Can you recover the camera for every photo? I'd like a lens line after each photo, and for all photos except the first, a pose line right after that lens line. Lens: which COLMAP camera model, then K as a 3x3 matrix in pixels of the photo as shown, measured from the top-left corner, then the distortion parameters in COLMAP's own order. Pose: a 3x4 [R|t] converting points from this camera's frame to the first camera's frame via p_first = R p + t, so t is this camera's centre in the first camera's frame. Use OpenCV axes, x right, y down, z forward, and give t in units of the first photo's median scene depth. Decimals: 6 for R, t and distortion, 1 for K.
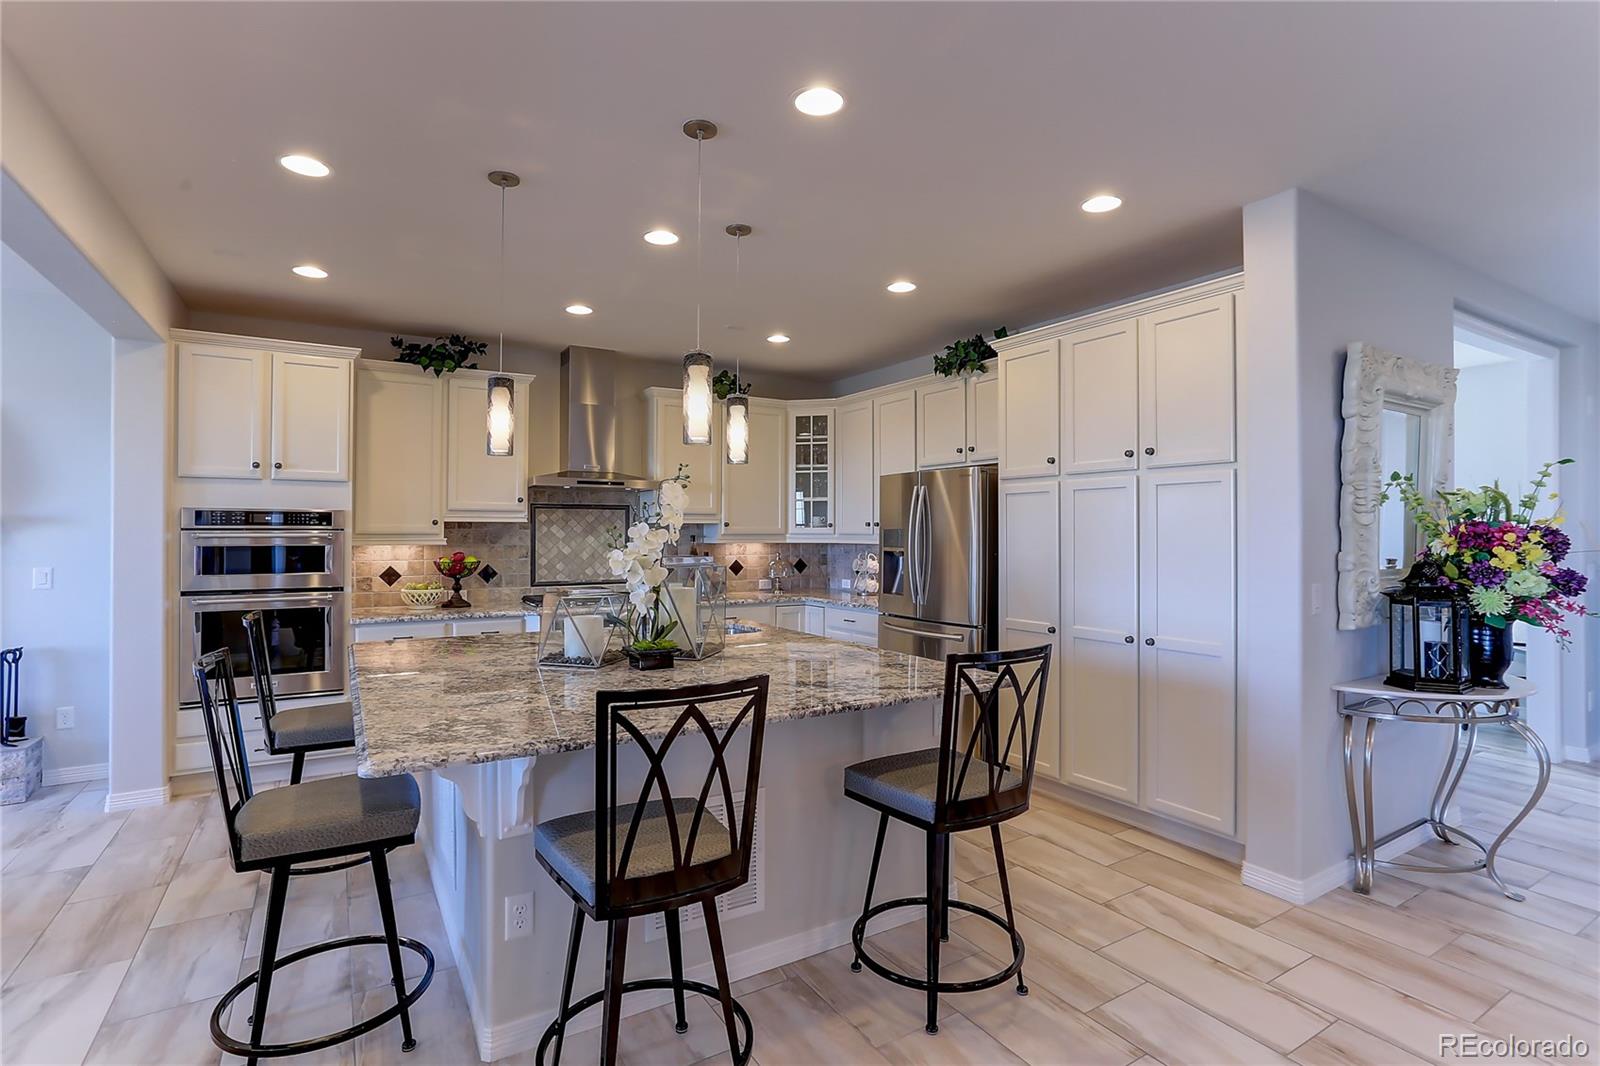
lens RADIAL K [[777.1, 0, 797.3], [0, 777.1, 525.8], [0, 0, 1]] dist [-0.048763, 0.027972]
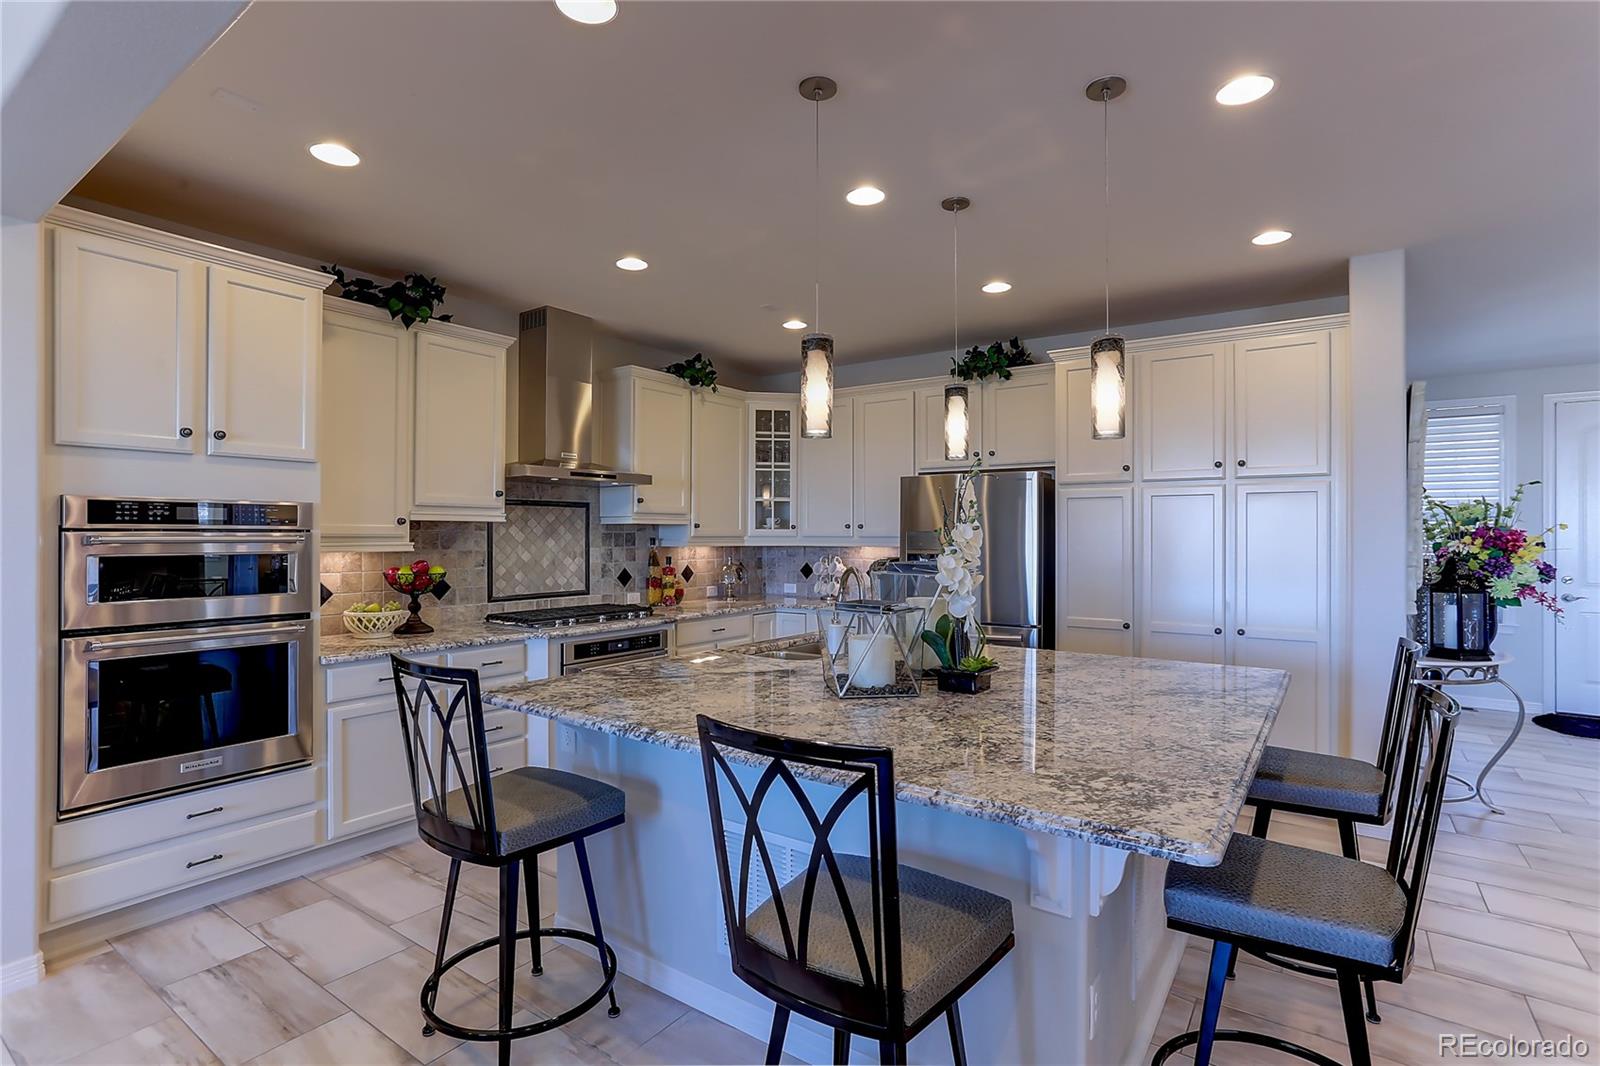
lens RADIAL K [[777.1, 0, 796.0], [0, 777.1, 531.3], [0, 0, 1]] dist [-0.048763, 0.027972]
pose [[0.918839, 0.002107, 0.394628, -0.527199], [-0.003930, 0.999985, 0.003810, 0.001265], [-0.394614, -0.005052, 0.918833, 0.205934]]
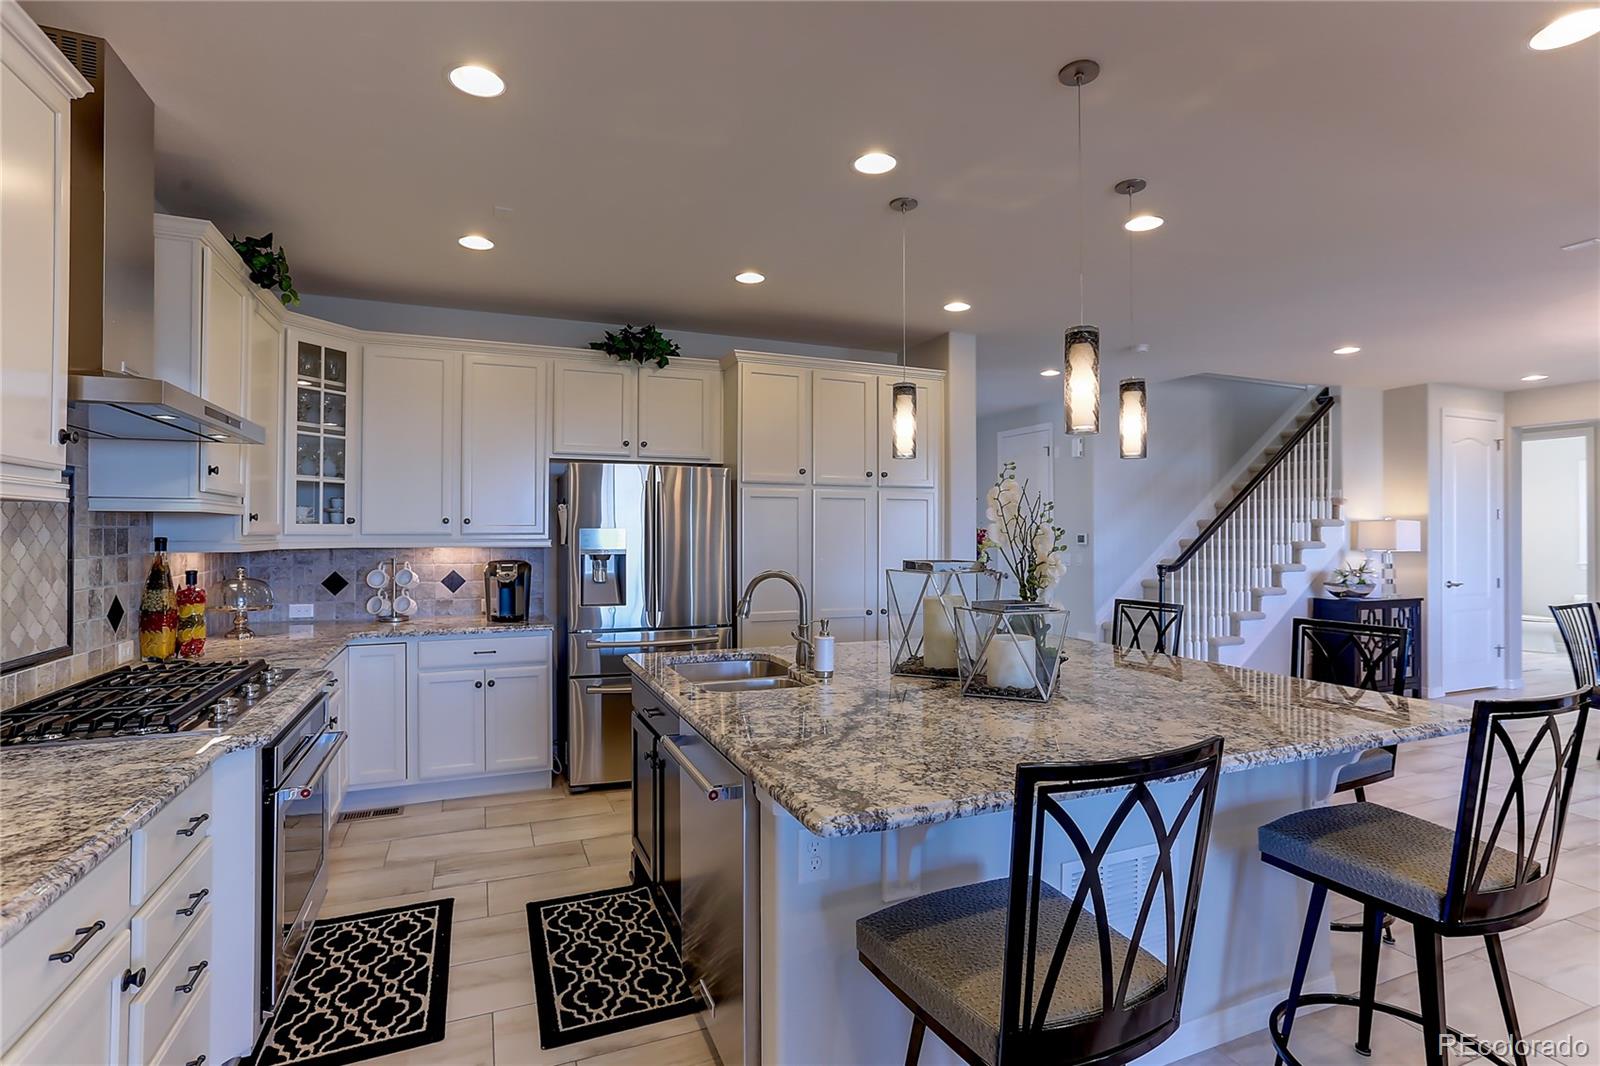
lens RADIAL K [[777.1, 0, 802.3], [0, 777.1, 522.3], [0, 0, 1]] dist [-0.048763, 0.027972]
pose [[0.146460, 0.012945, 0.989132, -0.865157], [-0.009621, 0.999886, -0.011661, 0.006670], [-0.989170, -0.007809, 0.146568, 0.850950]]
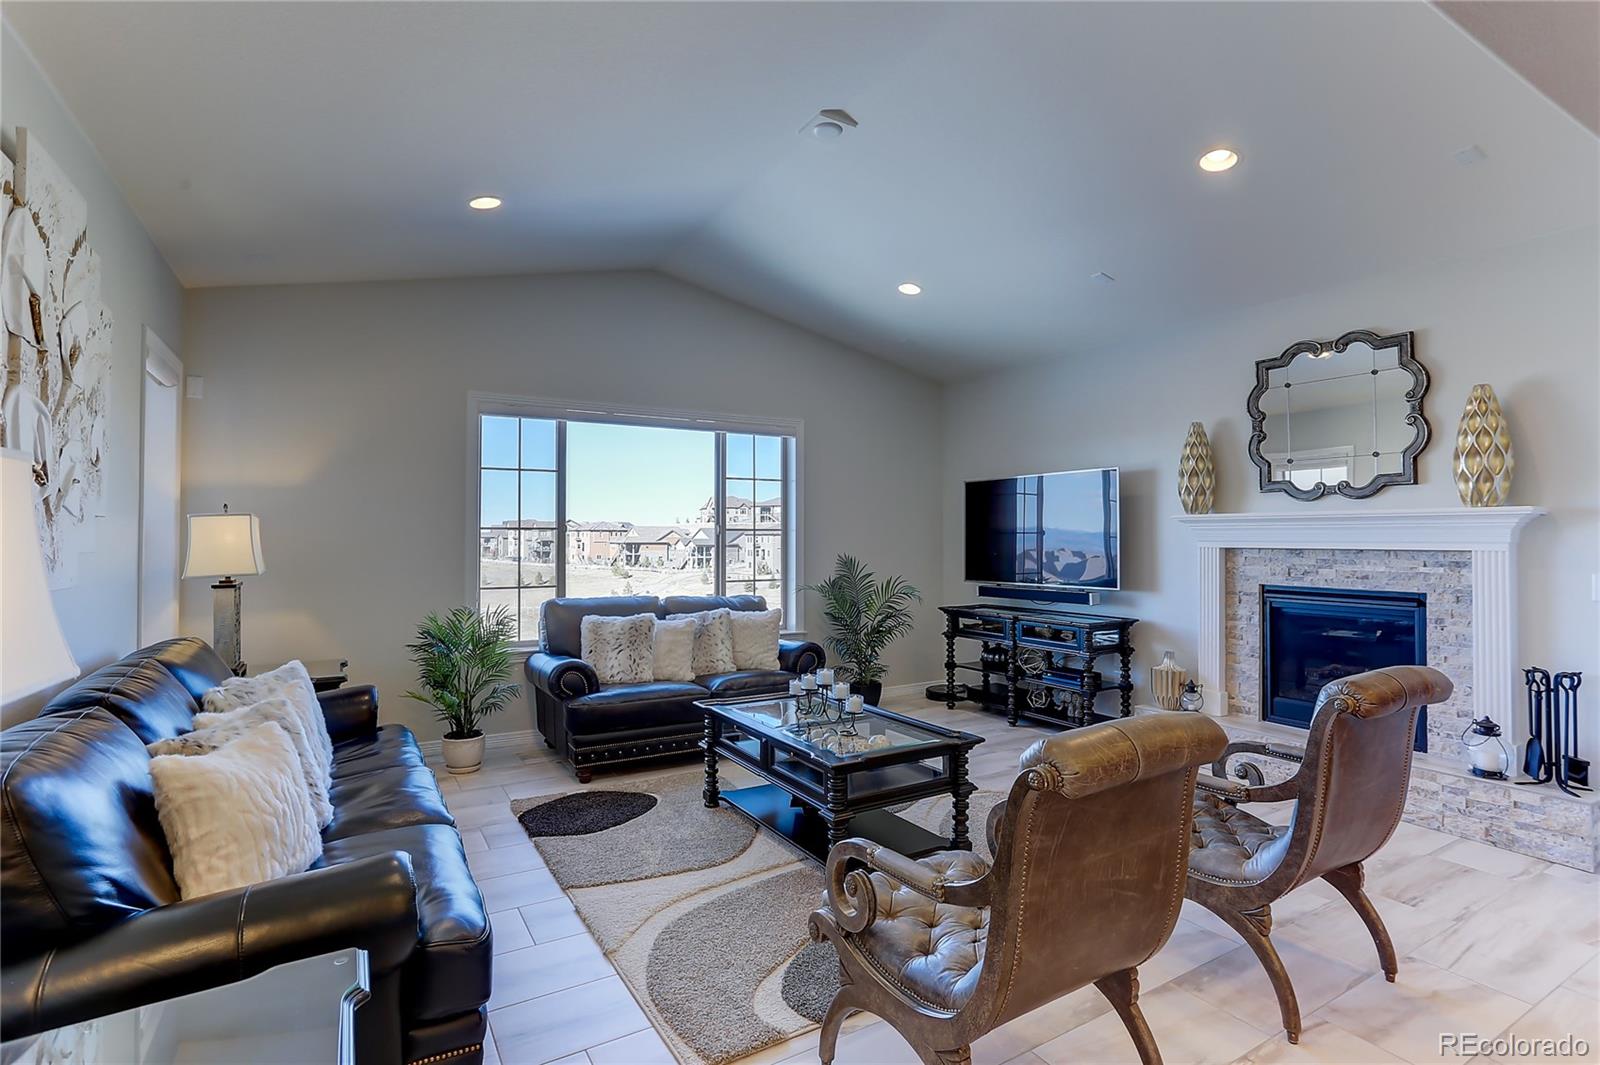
lens RADIAL K [[777.1, 0, 803.0], [0, 777.1, 526.7], [0, 0, 1]] dist [-0.048763, 0.027972]
pose [[-0.002473, -0.012960, -0.999913, -0.229986], [0.007212, 0.999890, -0.012977, 0.012422], [0.999971, -0.007244, -0.002379, 0.200080]]
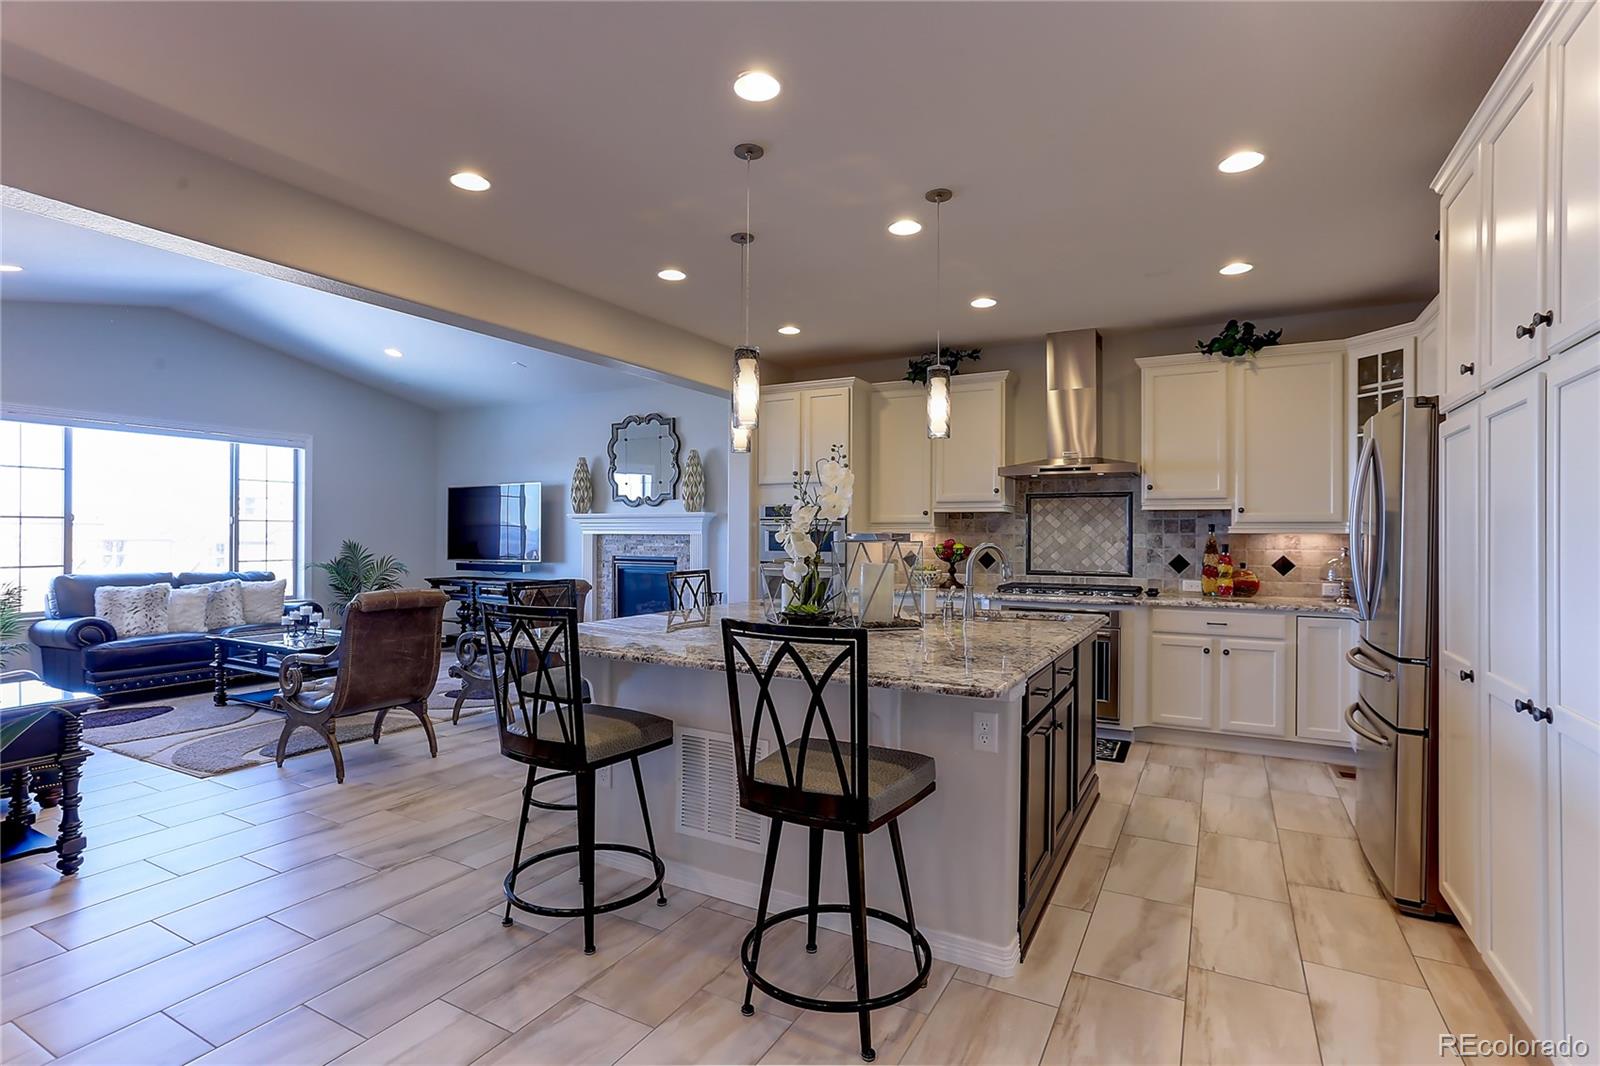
lens RADIAL K [[777.1, 0, 798.1], [0, 777.1, 534.1], [0, 0, 1]] dist [-0.048763, 0.027972]
pose [[0.491403, 0.000624, -0.870932, 0.584636], [0.002277, 0.999995, 0.002001, 0.031605], [0.870929, -0.002966, 0.491399, 0.324765]]
